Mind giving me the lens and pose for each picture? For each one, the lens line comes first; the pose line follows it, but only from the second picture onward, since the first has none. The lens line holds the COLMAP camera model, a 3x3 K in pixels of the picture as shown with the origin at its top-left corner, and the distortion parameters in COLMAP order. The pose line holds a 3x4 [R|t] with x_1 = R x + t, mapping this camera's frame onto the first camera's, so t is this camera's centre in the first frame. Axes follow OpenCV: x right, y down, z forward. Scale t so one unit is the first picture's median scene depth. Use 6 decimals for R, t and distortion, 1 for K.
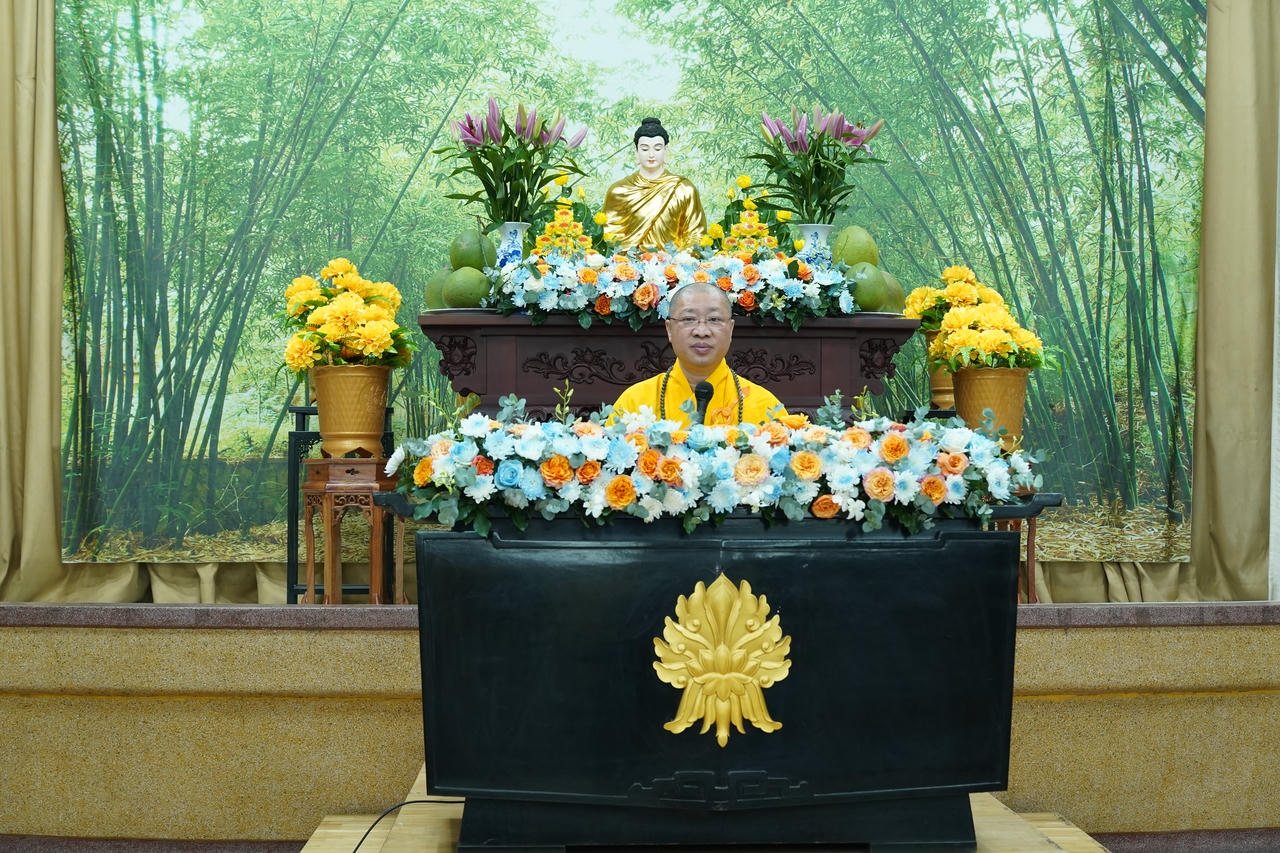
lens RADIAL K [[2223.0, 0, 640.0], [0, 2223.0, 426.5], [0, 0, 1]] dist [-0.018583, 0.079095]
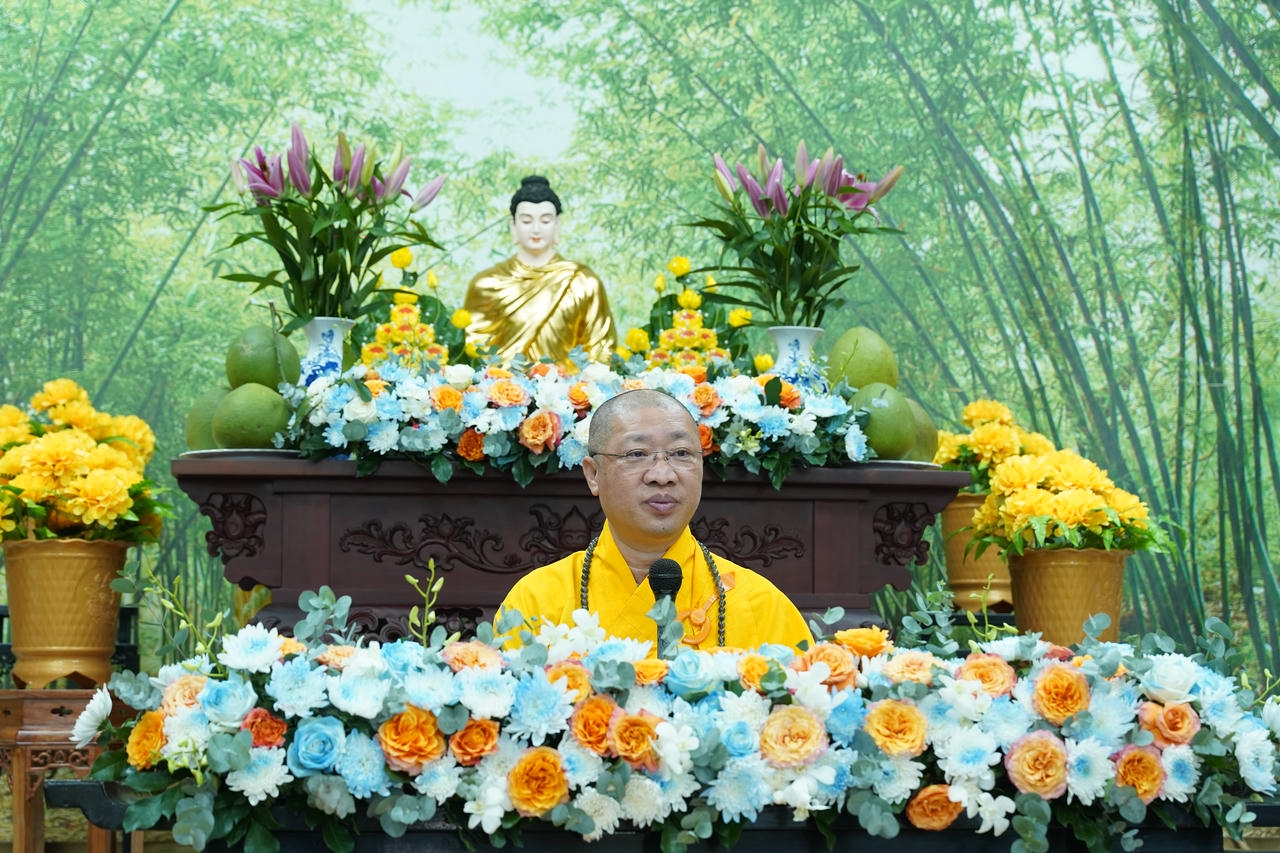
lens RADIAL K [[2529.1, 0, 640.0], [0, 2529.1, 426.5], [0, 0, 1]] dist [-0.016585, 0.104063]
pose [[0.997656, 0.008405, 0.067916, -0.016447], [-0.003045, 0.996899, -0.078636, -0.003833], [-0.068367, 0.078245, 0.994587, 0.271985]]
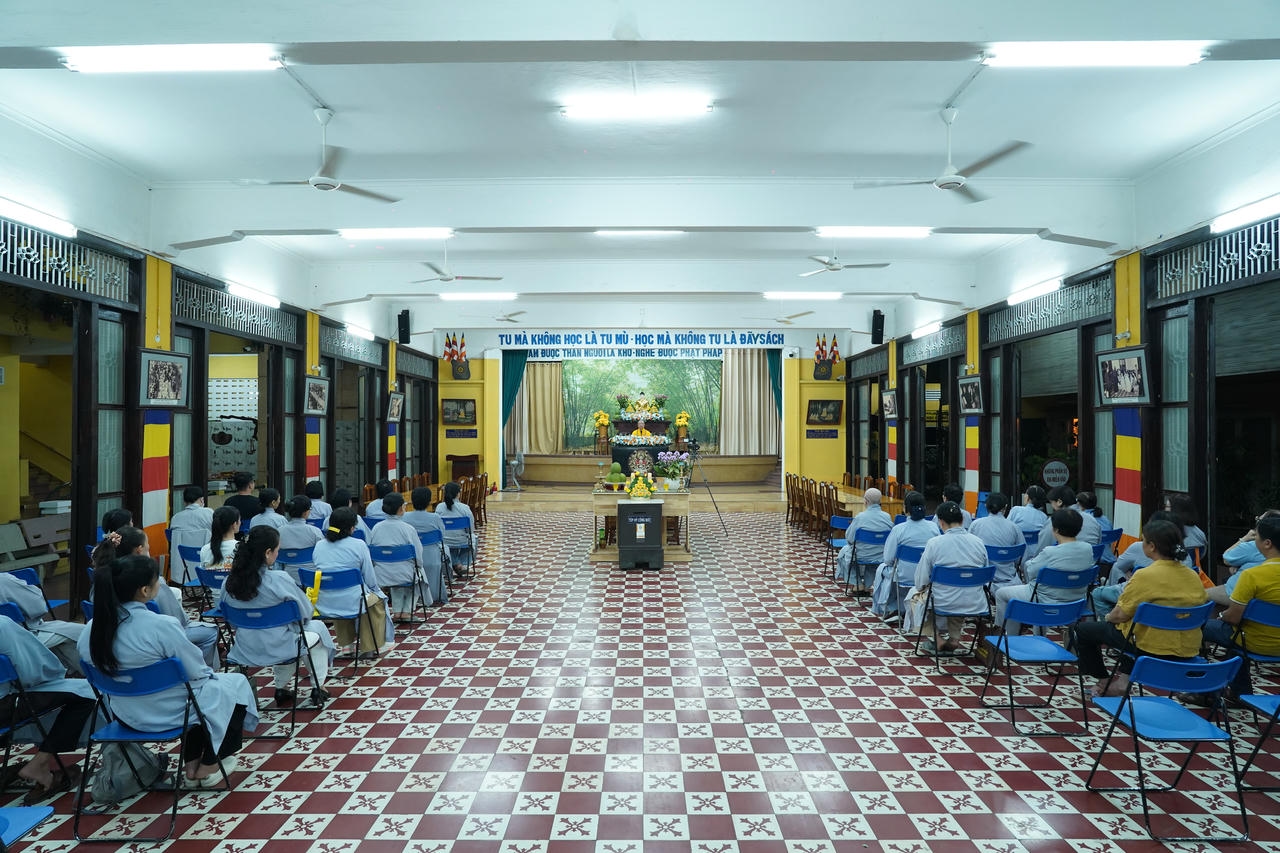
lens RADIAL K [[716.3, 0, 640.0], [0, 716.3, 426.5], [0, 0, 1]] dist [0.001803, 0.000020]
pose [[0.998434, 0.000533, -0.055936, 0.148386], [0.000418, 0.999856, 0.016992, -0.069499], [0.055937, -0.016988, 0.998290, -1.579637]]
